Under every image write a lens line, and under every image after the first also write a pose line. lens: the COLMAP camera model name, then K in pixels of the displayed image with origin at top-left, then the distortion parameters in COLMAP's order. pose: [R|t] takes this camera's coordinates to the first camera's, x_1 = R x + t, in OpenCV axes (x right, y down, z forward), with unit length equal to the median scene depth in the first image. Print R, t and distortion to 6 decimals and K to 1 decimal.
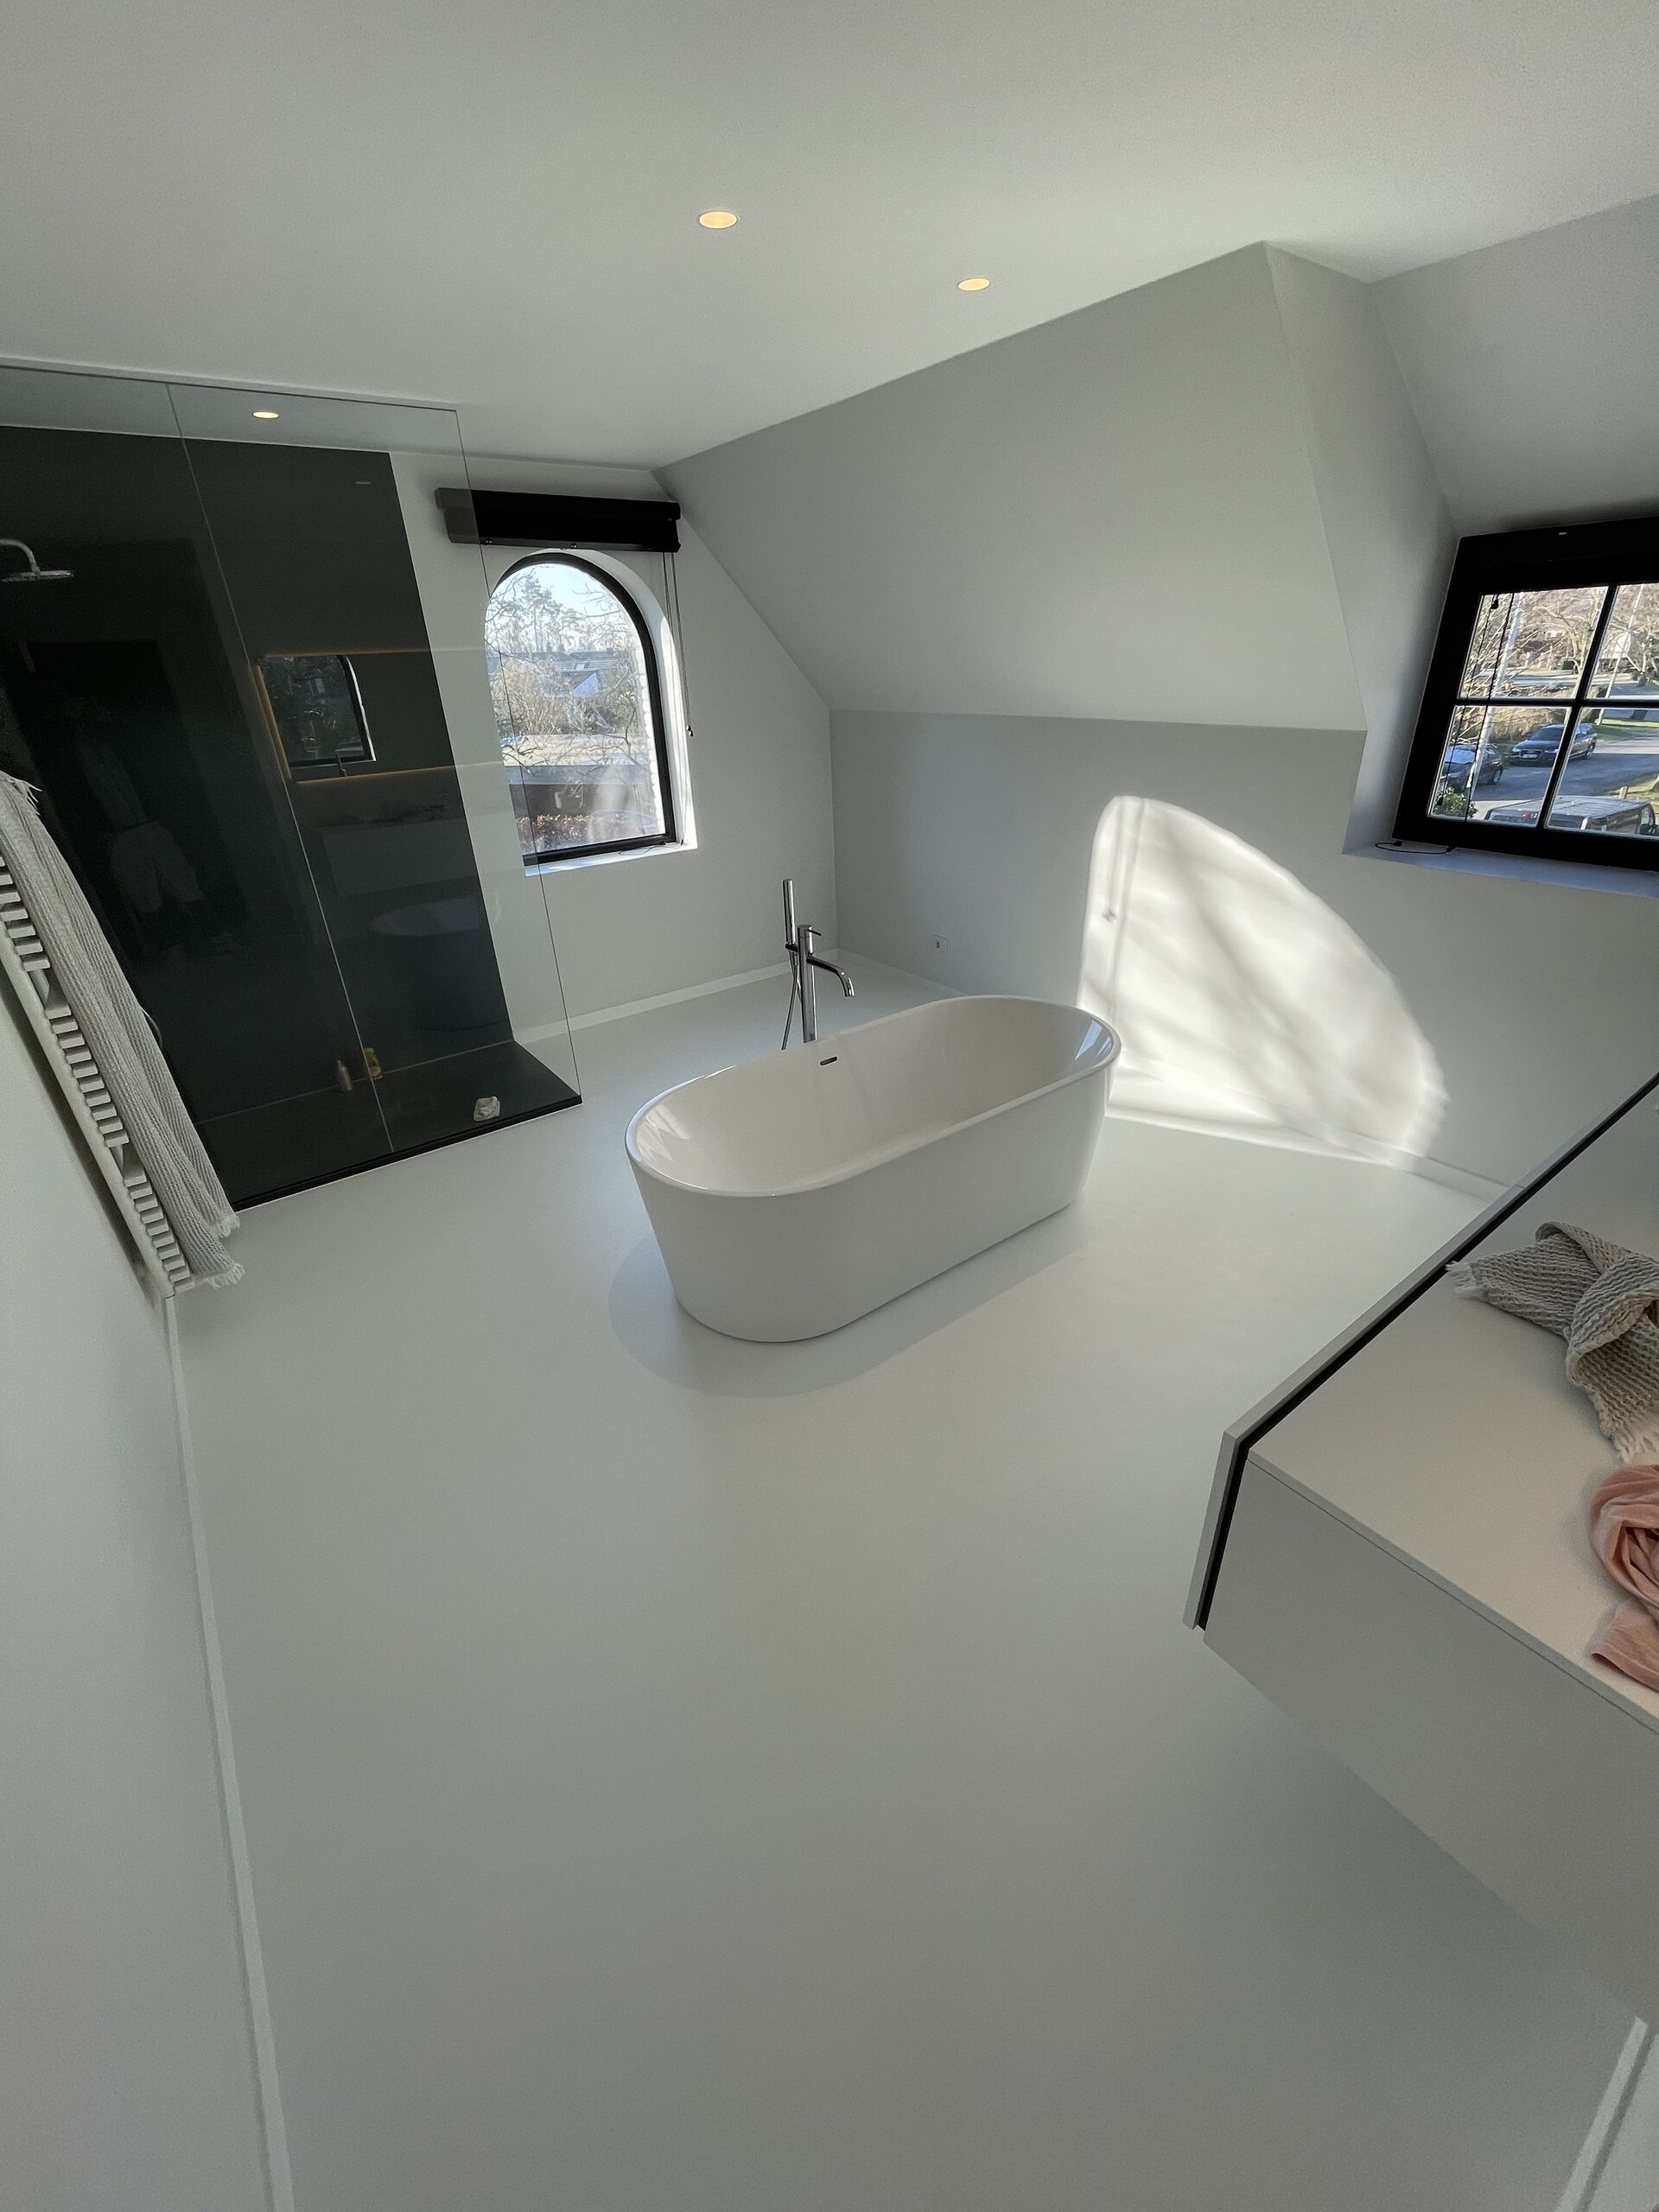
lens RADIAL K [[897.0, 0, 822.9], [0, 897.0, 1104.4], [0, 0, 1]] dist [-0.003234, 0.000003]
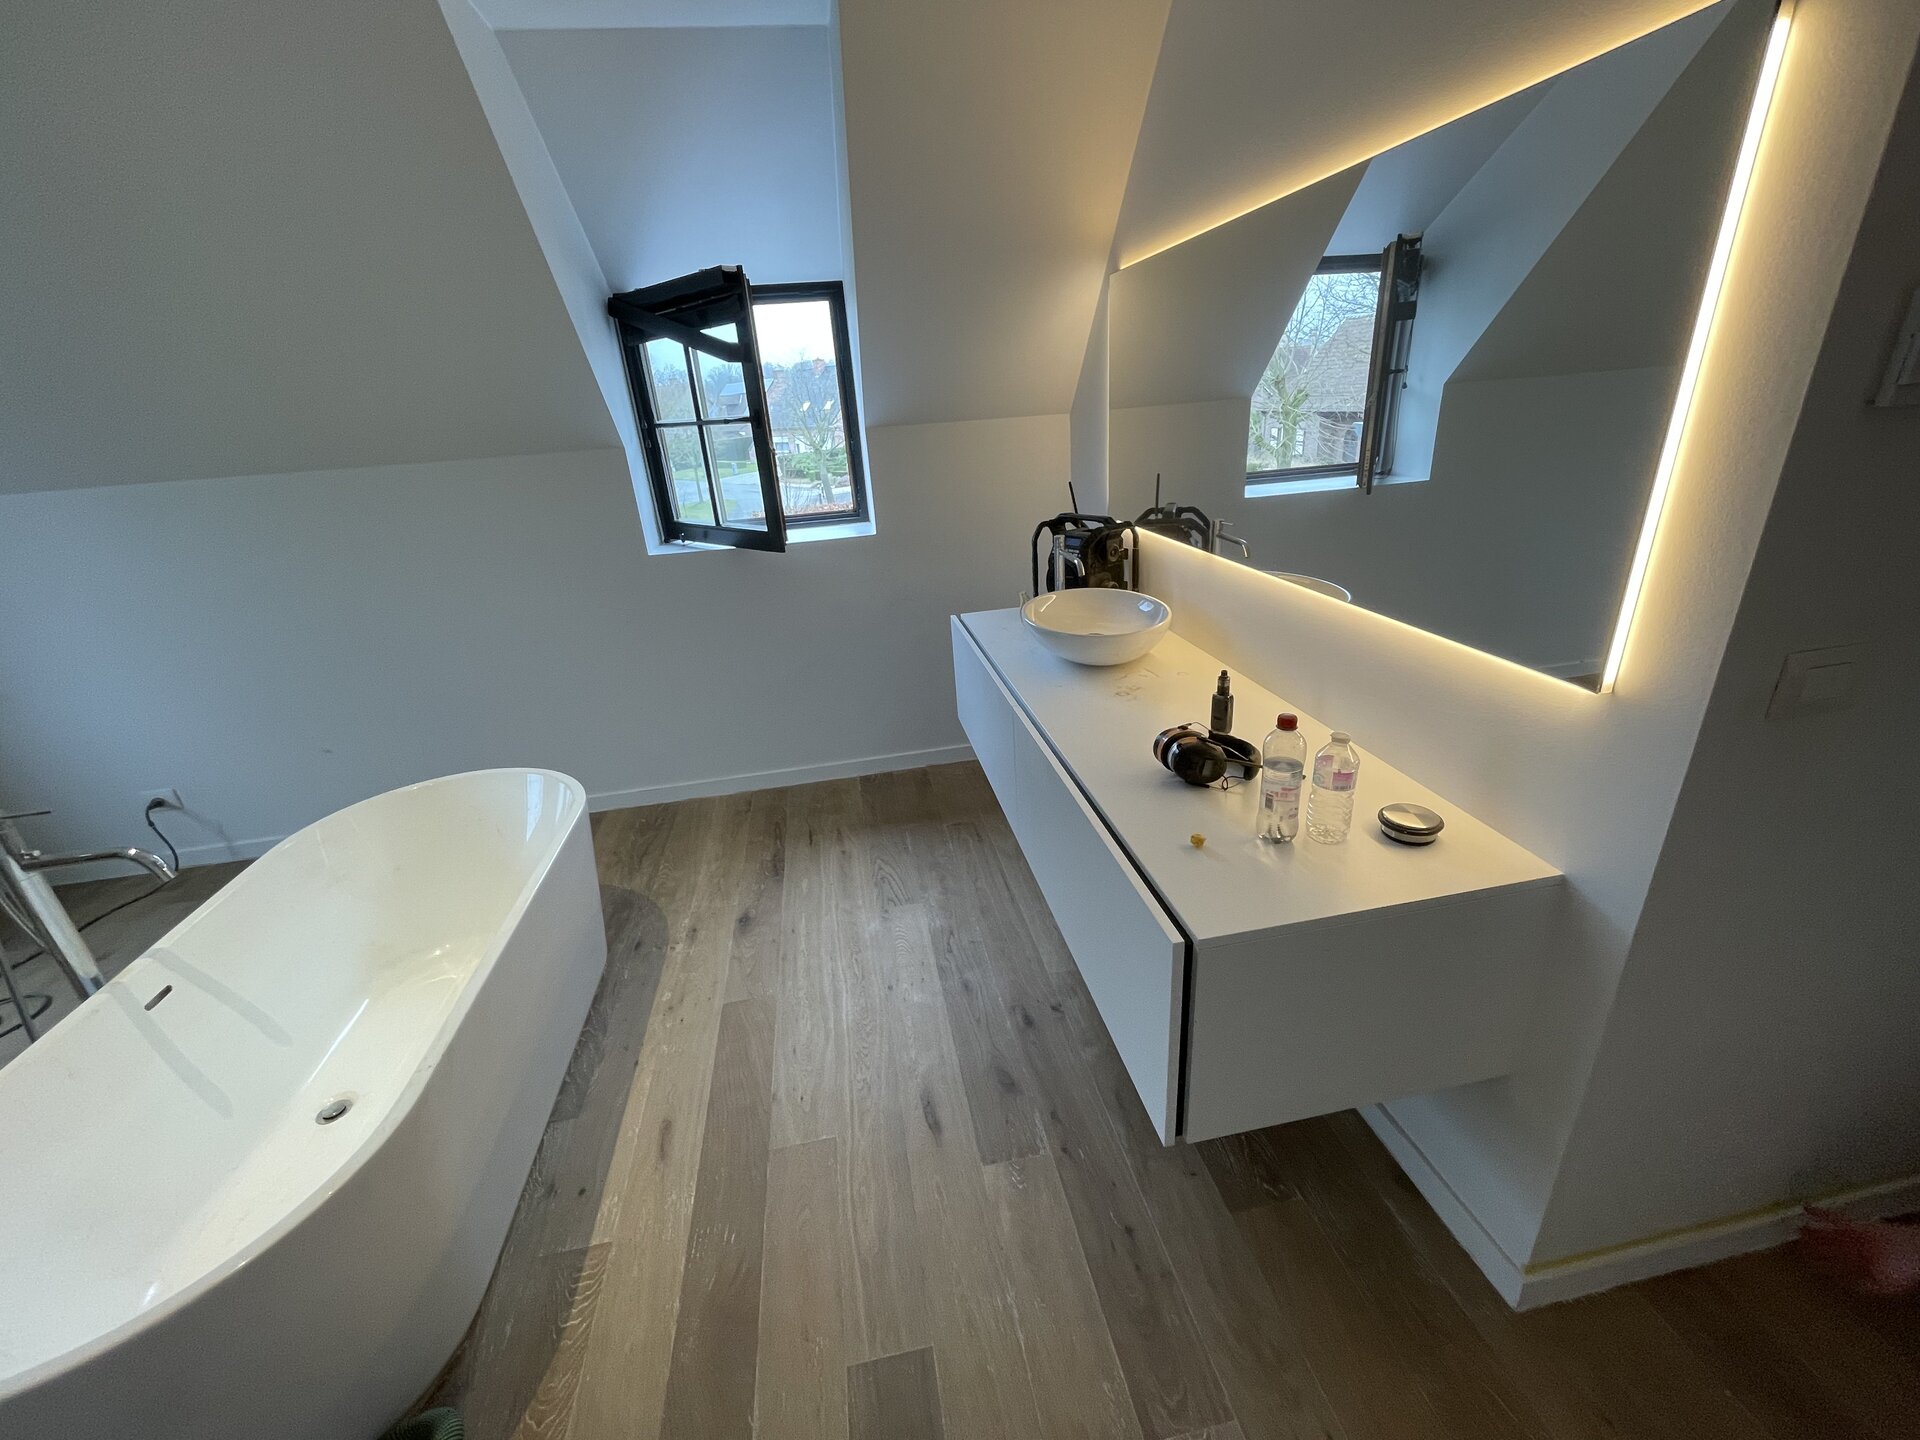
lens RADIAL K [[780.8, 0, 960.0], [0, 780.8, 720.0], [0, 0, 1]] dist [-0.003351, 0.000037]
pose [[0.442894, -0.329291, 0.833914, -0.101511], [0.449566, 0.886297, 0.111210, -0.023149], [-0.775716, 0.325645, 0.540573, 0.180994]]
